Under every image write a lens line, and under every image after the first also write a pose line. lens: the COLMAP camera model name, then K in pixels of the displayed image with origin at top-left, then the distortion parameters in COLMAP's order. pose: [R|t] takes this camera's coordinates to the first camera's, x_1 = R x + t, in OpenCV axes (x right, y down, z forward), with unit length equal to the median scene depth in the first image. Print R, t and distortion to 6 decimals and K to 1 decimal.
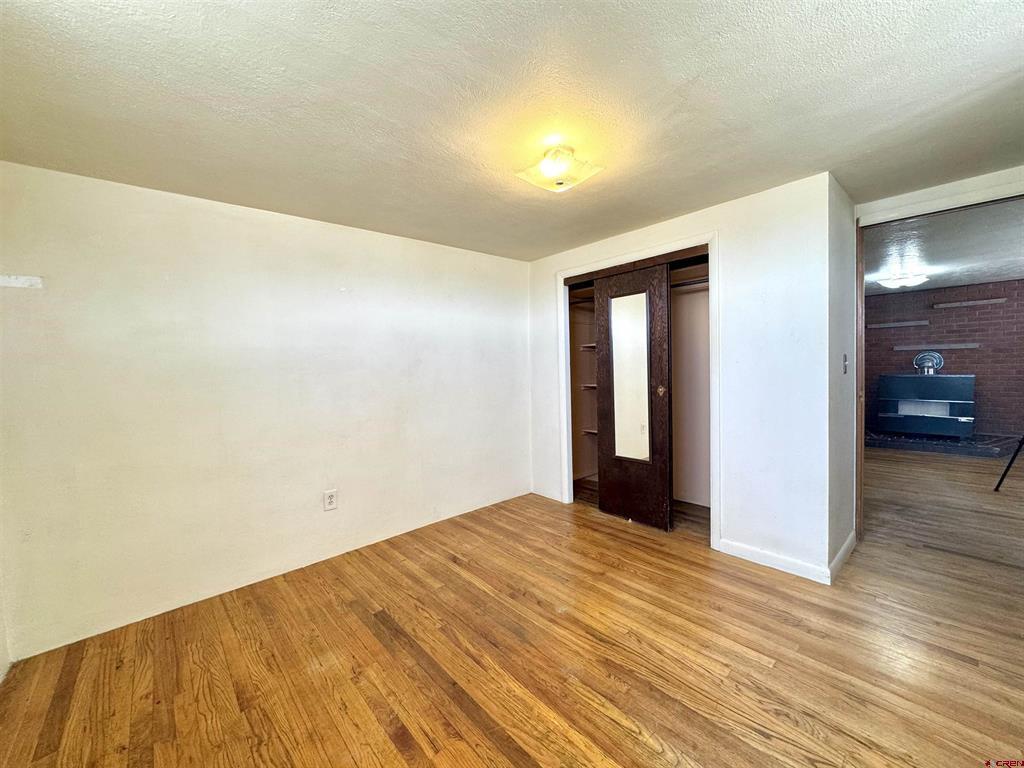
lens RADIAL K [[408.2, 0, 513.5], [0, 408.2, 381.6], [0, 0, 1]] dist [-0.002412, 0.000235]
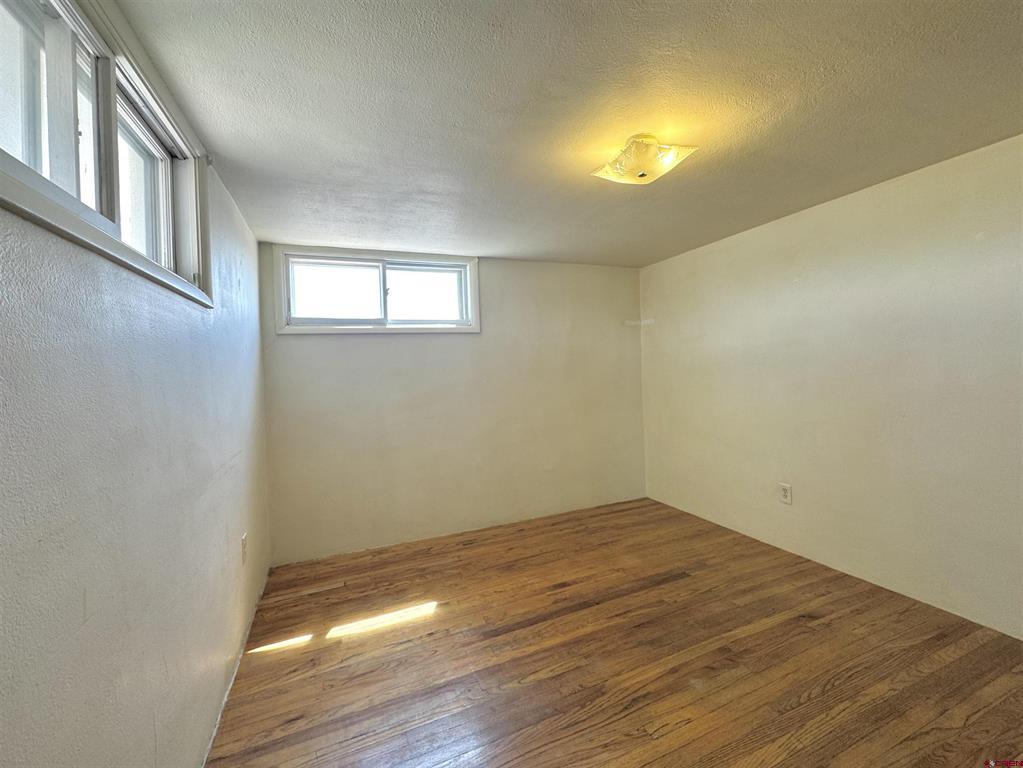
lens RADIAL K [[426.2, 0, 514.1], [0, 426.2, 366.0], [0, 0, 1]] dist [0.000059, 0.000147]
pose [[-0.325356, 0.040362, -0.944730, 0.936083], [0.007250, 0.999166, 0.040191, -0.090194], [0.945564, 0.006227, -0.325377, 0.876427]]
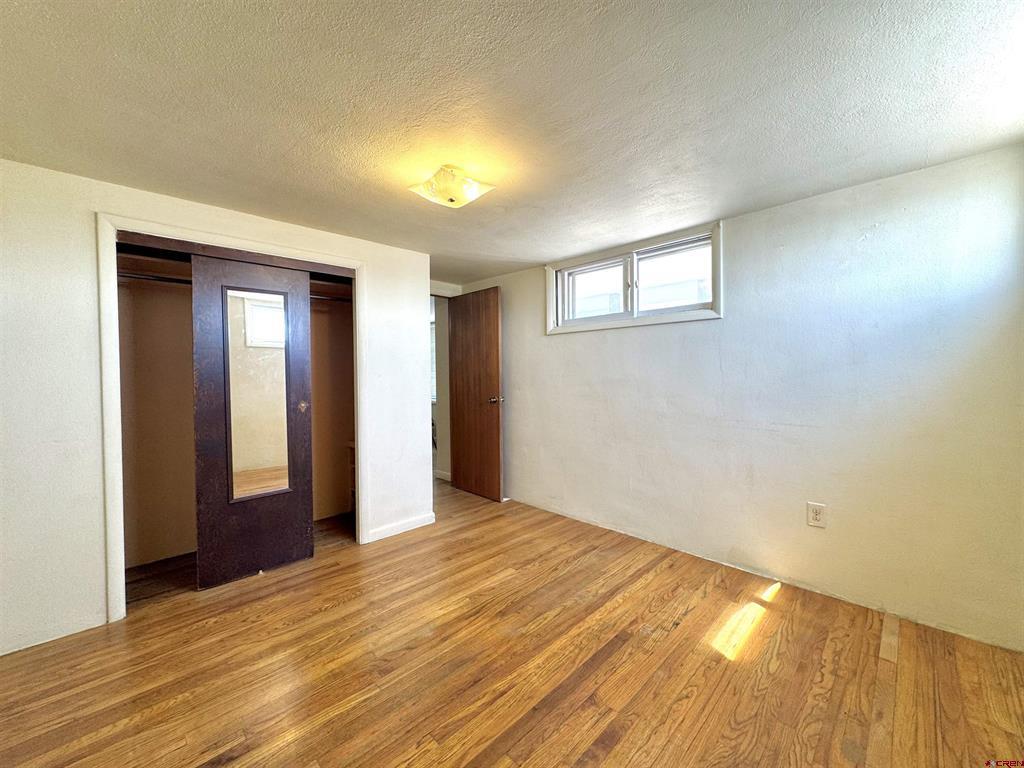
lens RADIAL K [[408.2, 0, 513.5], [0, 408.2, 381.6], [0, 0, 1]] dist [-0.002412, 0.000235]
pose [[-0.056436, 0.008585, 0.998369, -0.792311], [0.051027, 0.998681, -0.005703, -0.004735], [-0.997101, 0.050622, -0.056800, 0.778793]]
